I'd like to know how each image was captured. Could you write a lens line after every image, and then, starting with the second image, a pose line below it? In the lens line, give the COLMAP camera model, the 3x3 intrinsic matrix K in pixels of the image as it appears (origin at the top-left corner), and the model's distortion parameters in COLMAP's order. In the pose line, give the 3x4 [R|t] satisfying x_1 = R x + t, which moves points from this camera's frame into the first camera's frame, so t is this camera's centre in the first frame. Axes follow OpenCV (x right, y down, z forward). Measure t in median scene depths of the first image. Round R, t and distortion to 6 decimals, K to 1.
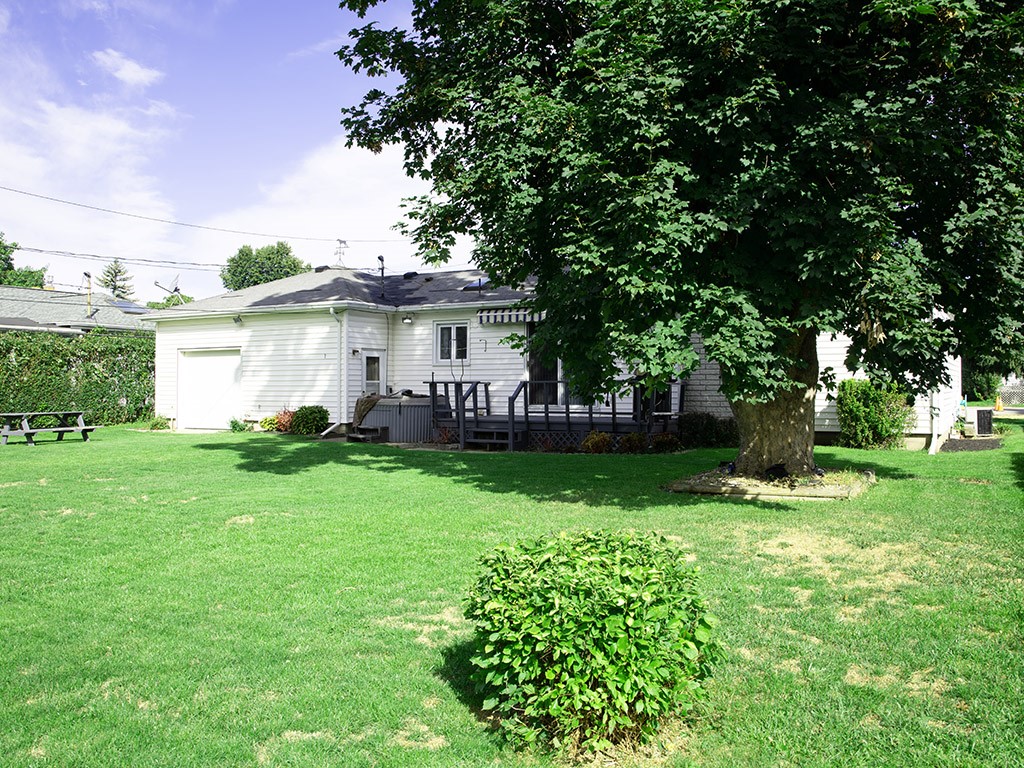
lens RADIAL K [[818.9, 0, 512.0], [0, 818.9, 384.0], [0, 0, 1]] dist [0.003056, 0.000465]
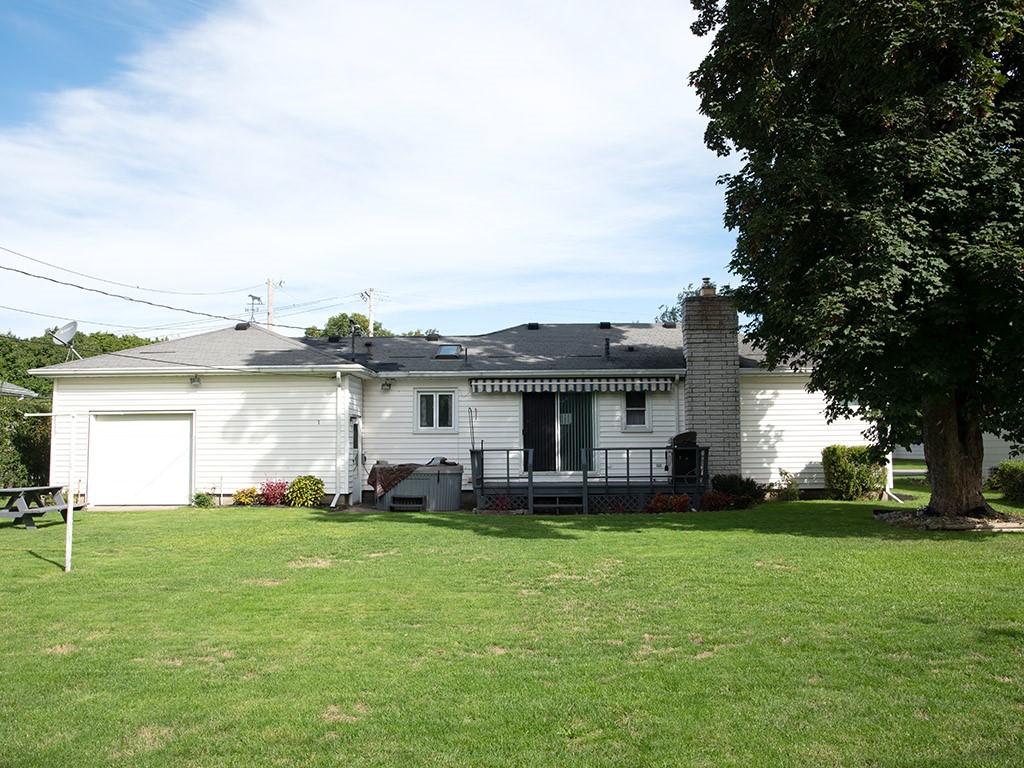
lens RADIAL K [[847.8, 0, 512.0], [0, 847.8, 384.0], [0, 0, 1]] dist [-0.007864, -0.001571]
pose [[0.890378, 0.033614, 0.453979, -0.481931], [0.004724, 0.996534, -0.083052, 0.003697], [-0.455197, 0.076093, 0.887133, 0.042174]]
